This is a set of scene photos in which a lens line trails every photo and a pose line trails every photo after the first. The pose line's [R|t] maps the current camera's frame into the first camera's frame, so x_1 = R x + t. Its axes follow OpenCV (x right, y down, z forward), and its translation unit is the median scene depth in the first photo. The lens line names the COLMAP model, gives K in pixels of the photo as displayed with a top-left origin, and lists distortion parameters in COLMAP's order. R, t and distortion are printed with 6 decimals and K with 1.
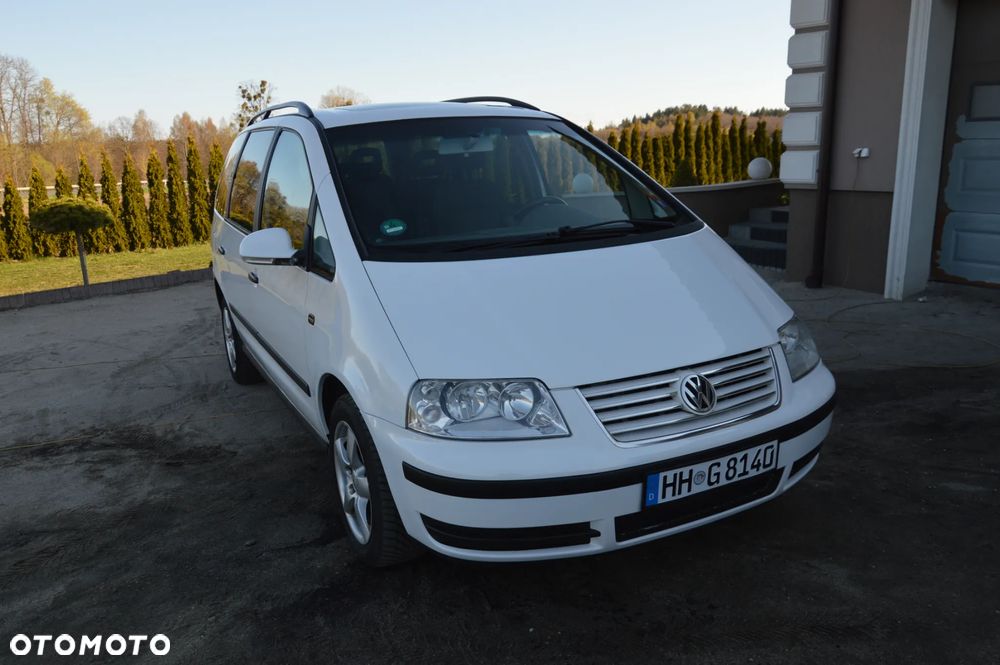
lens RADIAL K [[793.2, 0, 502.3], [0, 793.2, 337.9], [0, 0, 1]] dist [-0.032994, 0.014875]
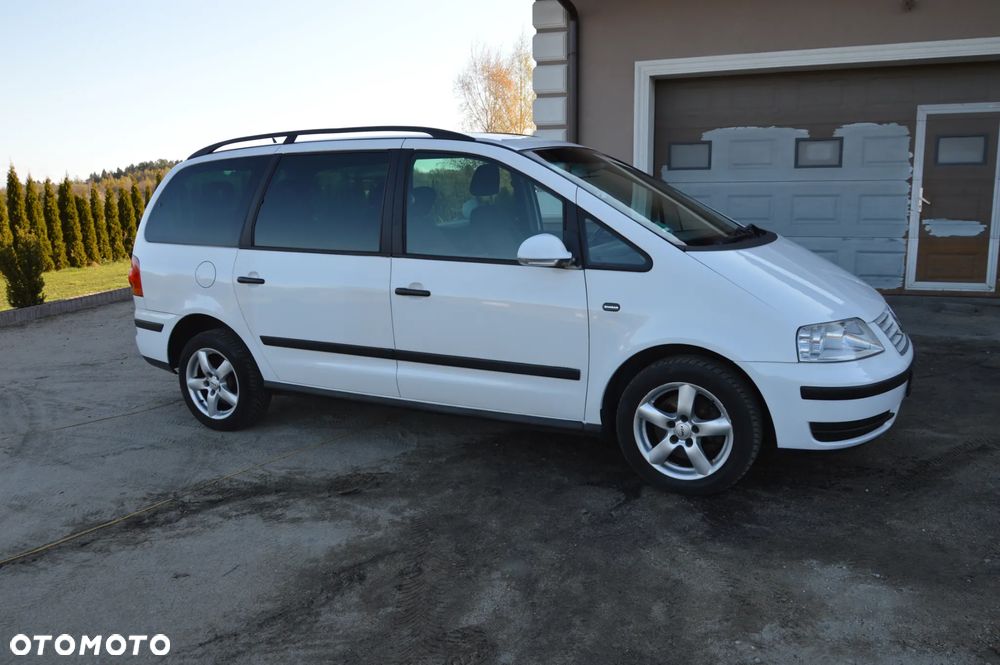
lens RADIAL K [[793.2, 0, 502.3], [0, 793.2, 337.9], [0, 0, 1]] dist [-0.032994, 0.014875]
pose [[0.818215, -0.093197, 0.567308, -0.829111], [0.131456, 0.990960, -0.026802, 0.025194], [-0.559681, 0.096505, 0.823070, 0.095242]]
